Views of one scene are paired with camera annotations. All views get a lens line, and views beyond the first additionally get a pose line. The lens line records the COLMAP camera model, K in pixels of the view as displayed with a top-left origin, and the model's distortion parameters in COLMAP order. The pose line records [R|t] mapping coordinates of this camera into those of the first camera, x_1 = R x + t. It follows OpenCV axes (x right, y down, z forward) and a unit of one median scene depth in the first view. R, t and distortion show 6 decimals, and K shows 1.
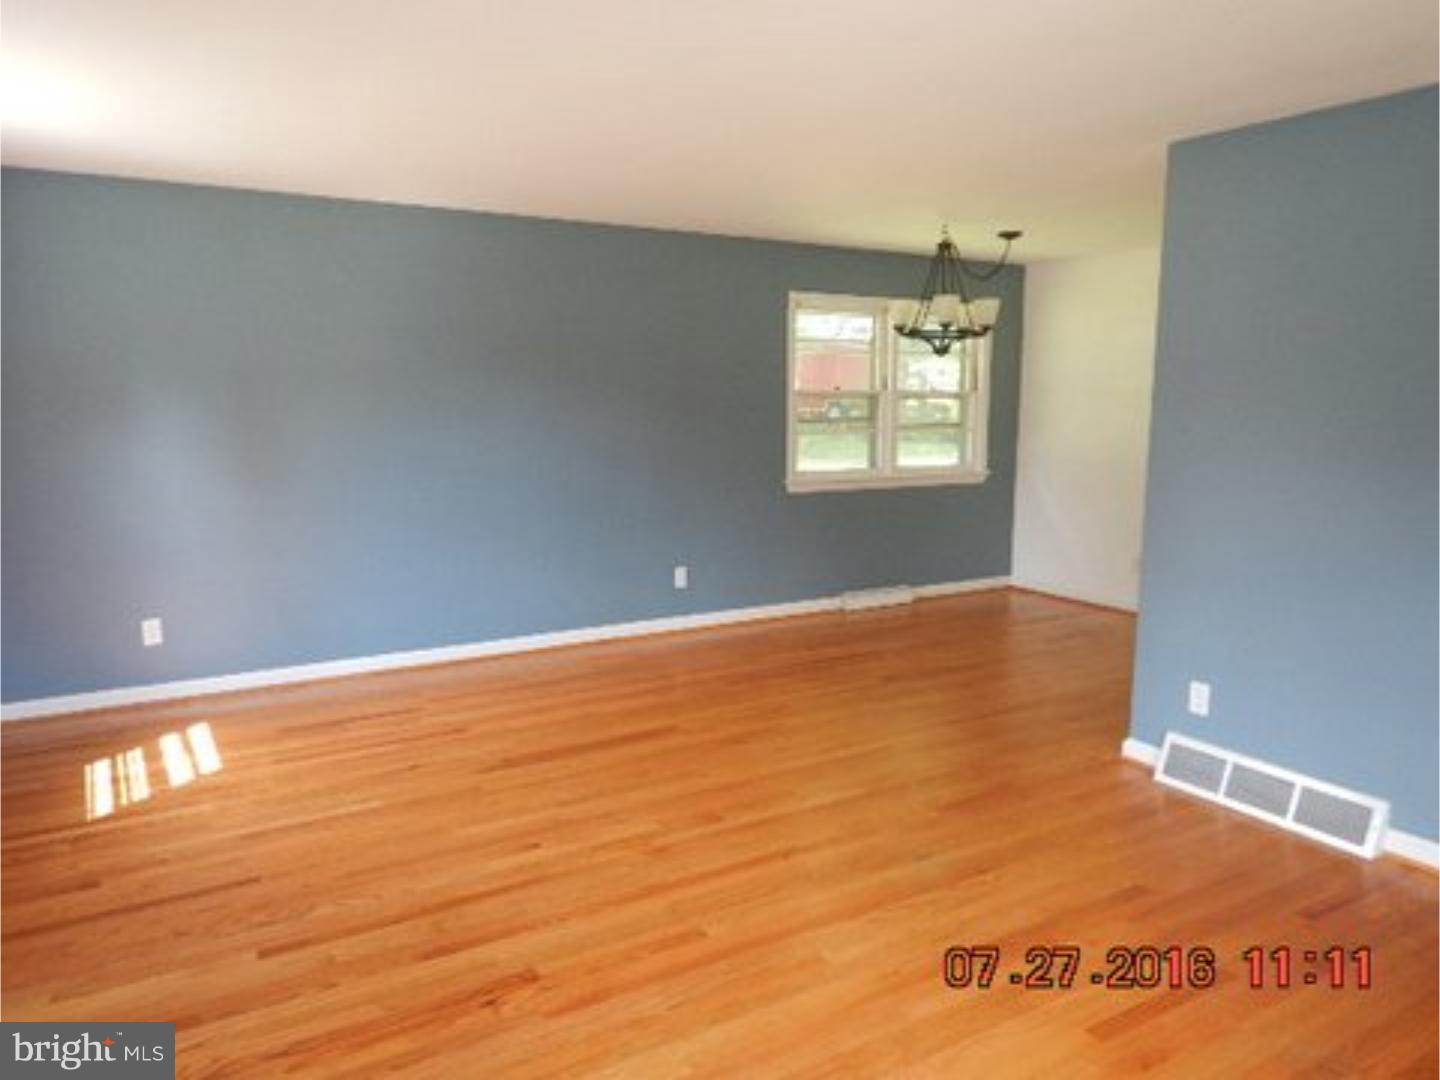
lens RADIAL K [[1026.7, 0, 707.8], [0, 1026.7, 533.5], [0, 0, 1]] dist [0.005107, -0.005444]
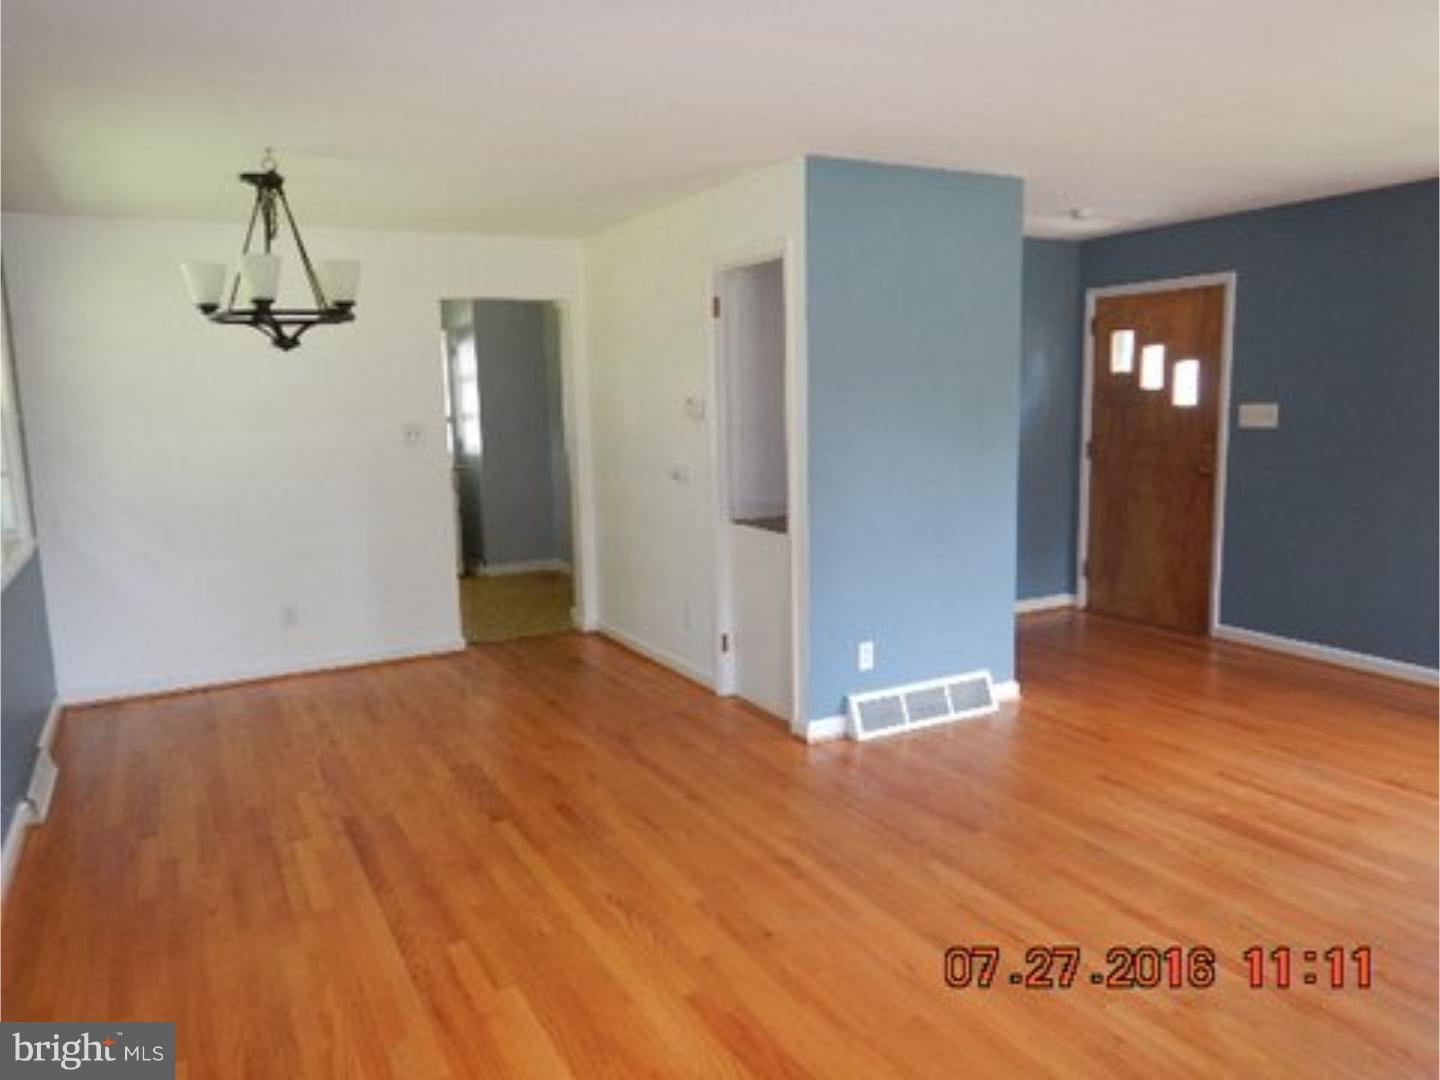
lens RADIAL K [[1026.7, 0, 716.9], [0, 1026.7, 536.2], [0, 0, 1]] dist [0.005107, -0.005444]
pose [[0.046038, -0.143732, 0.988545, -0.482260], [0.163402, 0.977349, 0.134494, -0.113635], [-0.985485, 0.155338, 0.068482, 0.797152]]
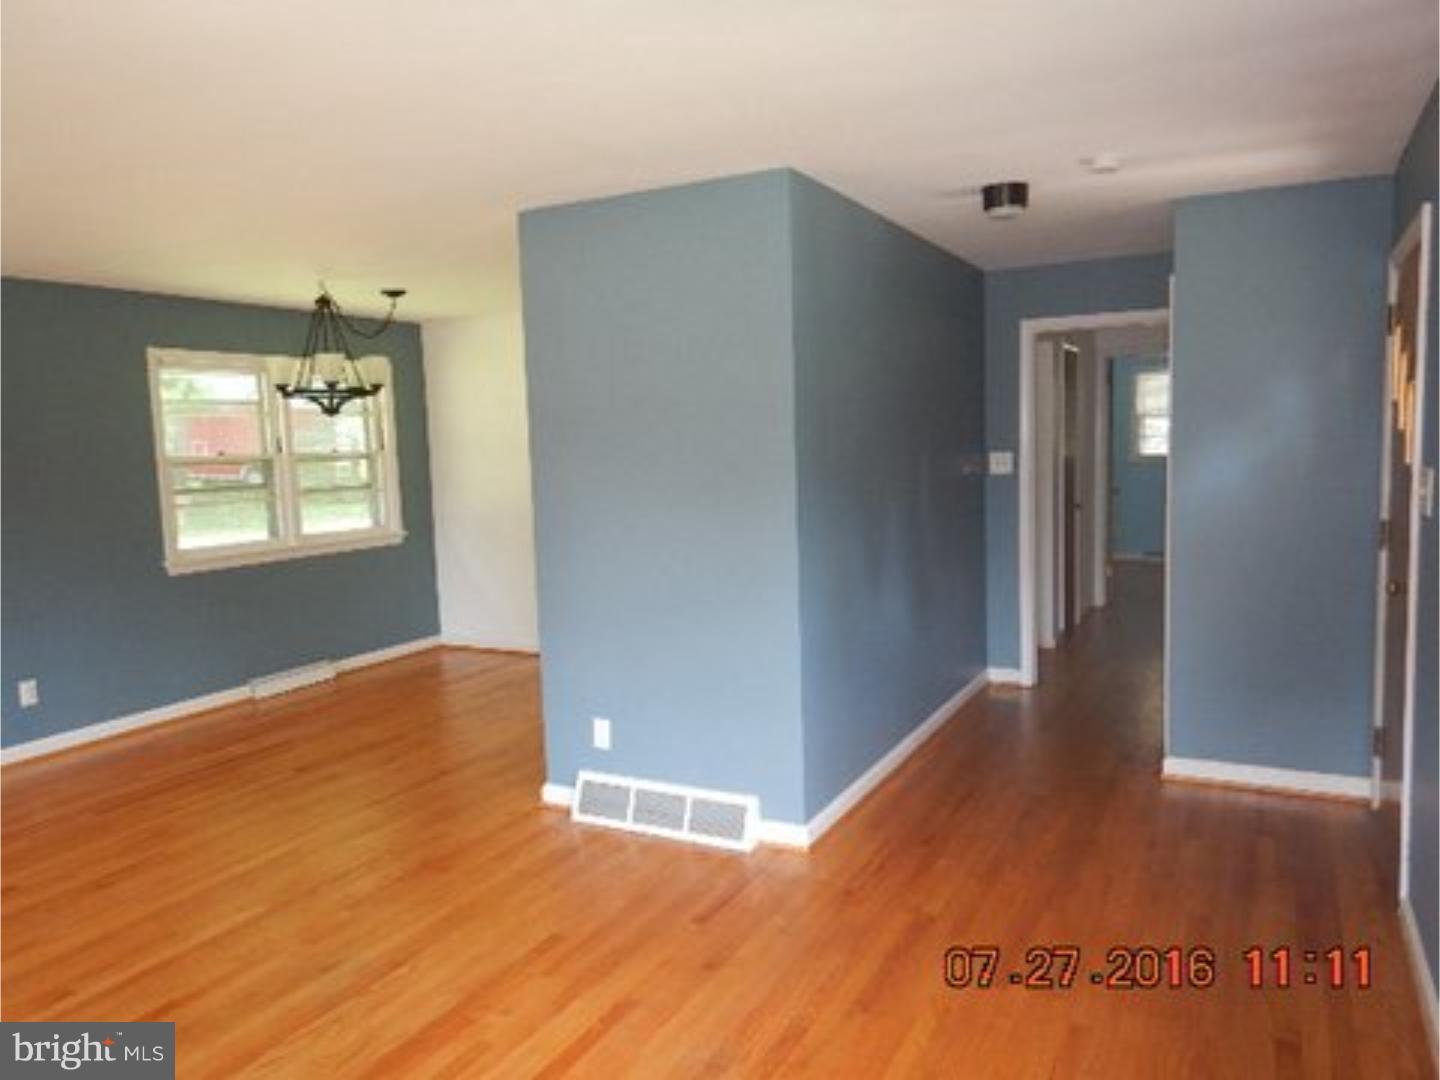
lens RADIAL K [[1026.7, 0, 719.6], [0, 1026.7, 540.6], [0, 0, 1]] dist [0.005107, -0.005444]
pose [[0.856924, -0.086297, 0.508168, 0.047191], [0.109903, 0.993804, -0.016562, -0.004350], [-0.503590, 0.070042, 0.861099, 0.013469]]
